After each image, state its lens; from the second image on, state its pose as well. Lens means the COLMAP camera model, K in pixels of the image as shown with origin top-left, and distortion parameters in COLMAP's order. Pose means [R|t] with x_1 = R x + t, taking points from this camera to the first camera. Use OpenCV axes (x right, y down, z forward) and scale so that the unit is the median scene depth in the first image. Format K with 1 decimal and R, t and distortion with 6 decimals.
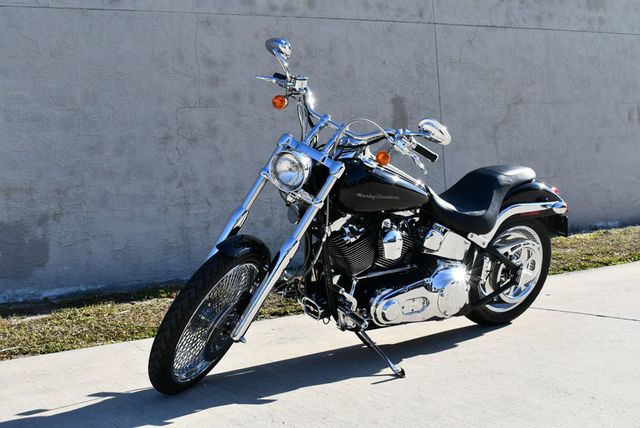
lens RADIAL K [[873.3, 0, 325.2], [0, 873.3, 198.8], [0, 0, 1]] dist [-0.050962, 0.000000]
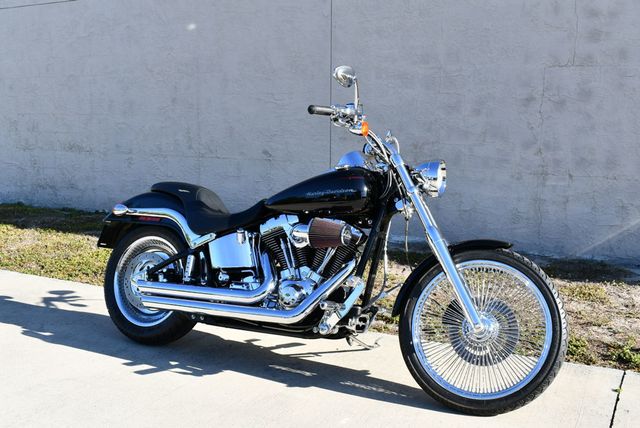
lens RADIAL K [[721.2, 0, 321.3], [0, 721.2, 215.8], [0, 0, 1]] dist [-0.080568, 0.000000]
pose [[0.521181, 0.201643, -0.829283, 0.363925], [-0.055364, 0.977629, 0.202919, -0.093868], [0.851649, -0.059845, 0.520685, 0.427457]]
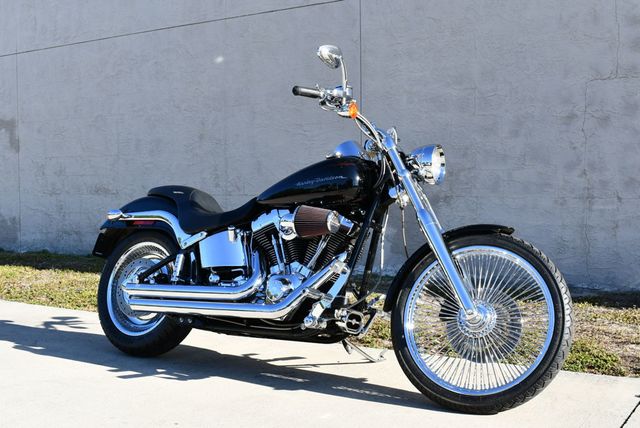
lens RADIAL K [[790.7, 0, 319.8], [0, 790.7, 214.4], [0, 0, 1]] dist [-0.071704, 0.000000]
pose [[0.440535, 0.105671, -0.891494, 0.410037], [-0.037742, 0.994350, 0.099212, -0.043809], [0.896941, -0.010060, 0.442035, 0.460188]]
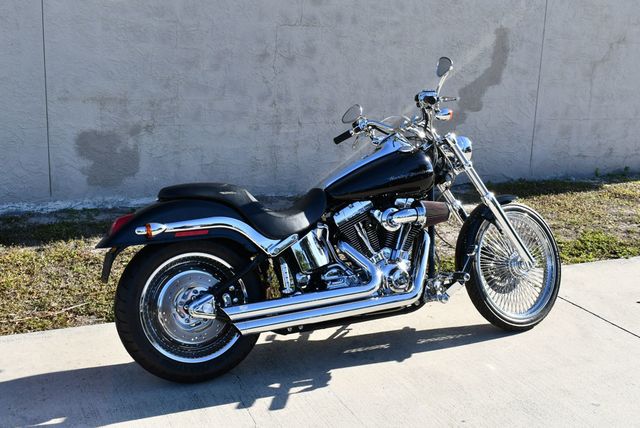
lens RADIAL K [[721.2, 0, 323.0], [0, 721.2, 202.4], [0, 0, 1]] dist [-0.080568, 0.000000]
pose [[0.987836, 0.129125, -0.086645, -0.024873], [-0.107039, 0.968819, 0.223454, -0.100667], [0.112797, -0.211461, 0.970856, 0.188167]]
